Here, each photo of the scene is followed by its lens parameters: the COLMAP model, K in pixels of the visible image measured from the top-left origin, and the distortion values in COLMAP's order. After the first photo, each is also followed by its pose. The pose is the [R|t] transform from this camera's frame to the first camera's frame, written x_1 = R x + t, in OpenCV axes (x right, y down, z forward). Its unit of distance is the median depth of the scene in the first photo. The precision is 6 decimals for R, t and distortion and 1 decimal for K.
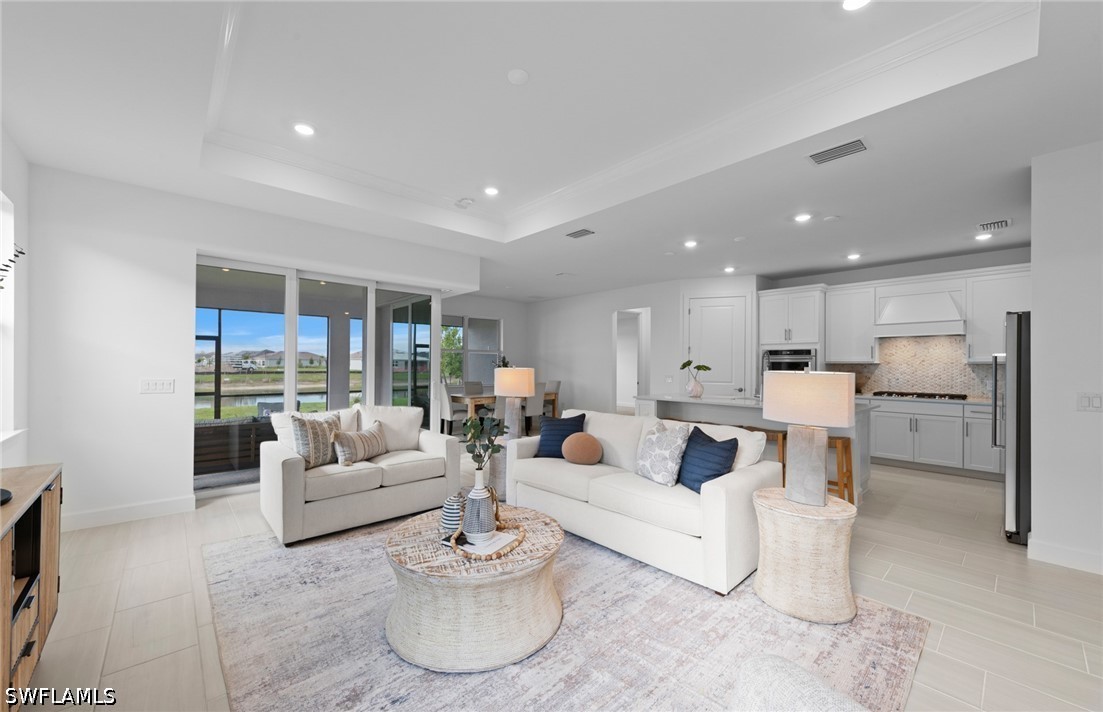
lens RADIAL K [[423.1, 0, 542.2], [0, 423.1, 362.7], [0, 0, 1]] dist [0.000385, -0.000173]
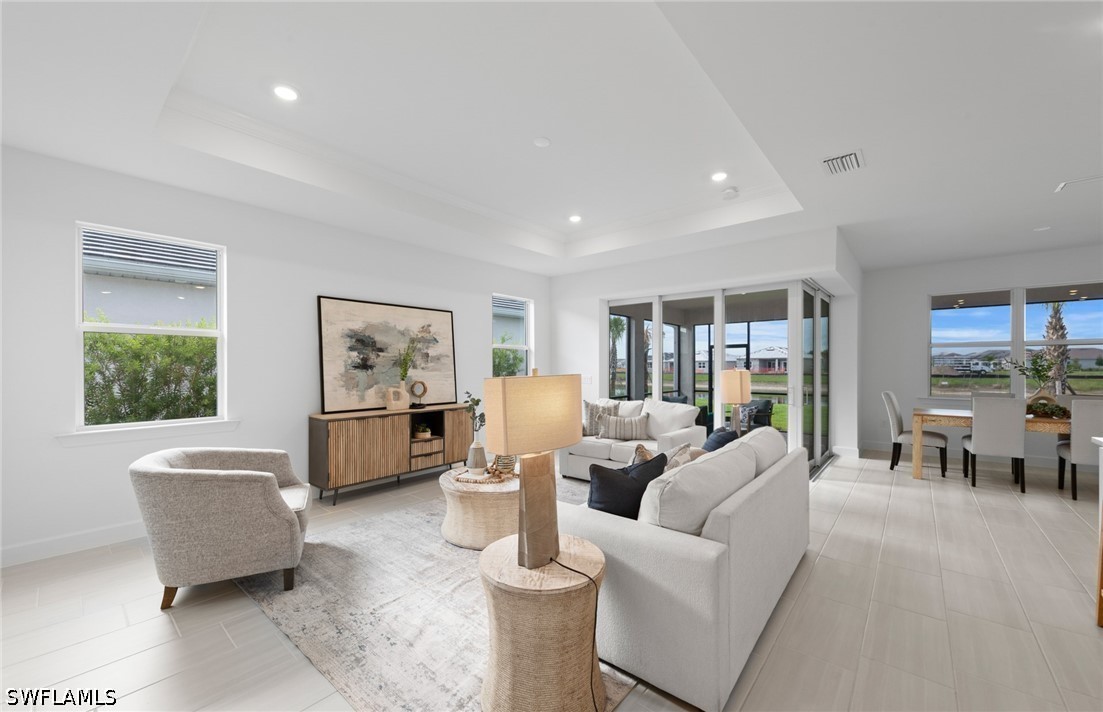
lens RADIAL K [[423.1, 0, 548.0], [0, 423.1, 371.1], [0, 0, 1]] dist [0.000385, -0.000173]
pose [[0.132600, 0.005723, -0.991153, 0.513683], [0.008208, 0.999943, 0.006872, 0.003209], [0.991136, -0.009047, 0.132546, 0.359100]]
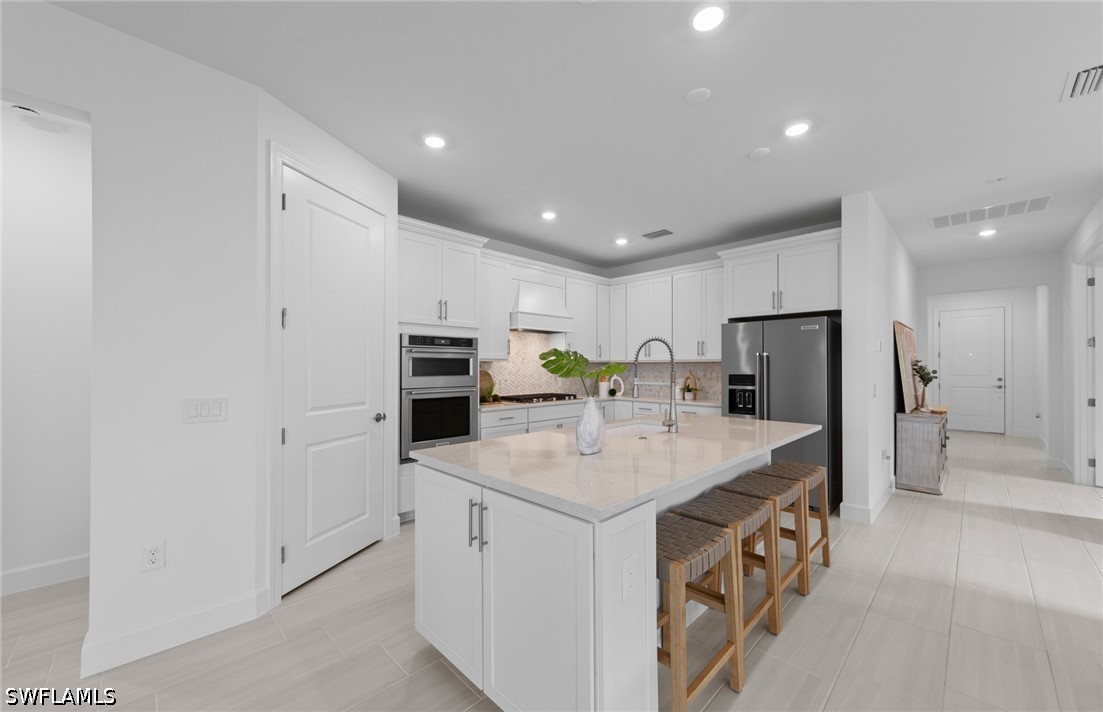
lens RADIAL K [[423.1, 0, 546.0], [0, 423.1, 363.1], [0, 0, 1]] dist [0.000385, -0.000173]
pose [[-0.050287, 0.001248, 0.998734, 0.001909], [-0.008266, 0.999964, -0.001665, 0.005444], [-0.998701, -0.008339, -0.050275, 0.947317]]
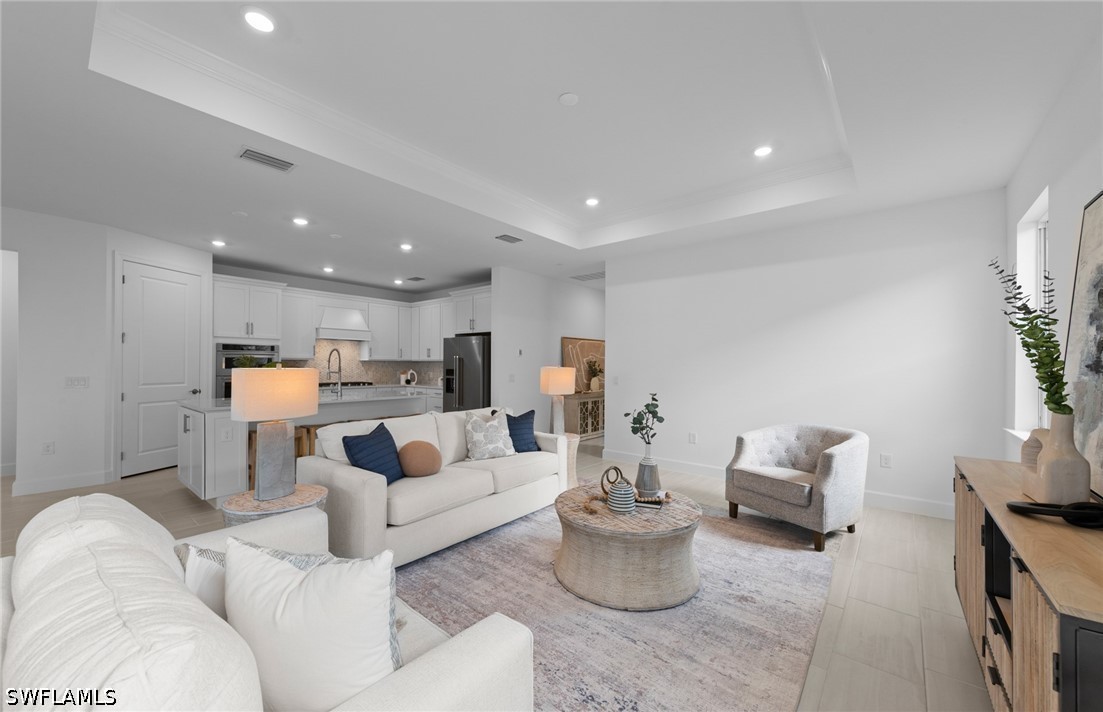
lens RADIAL K [[423.1, 0, 548.6], [0, 423.1, 362.5], [0, 0, 1]] dist [0.000385, -0.000173]
pose [[-0.149188, -0.001073, 0.988808, -0.480768], [-0.014237, 0.999898, -0.001064, 0.000568], [-0.988706, -0.014237, -0.149188, 0.512805]]
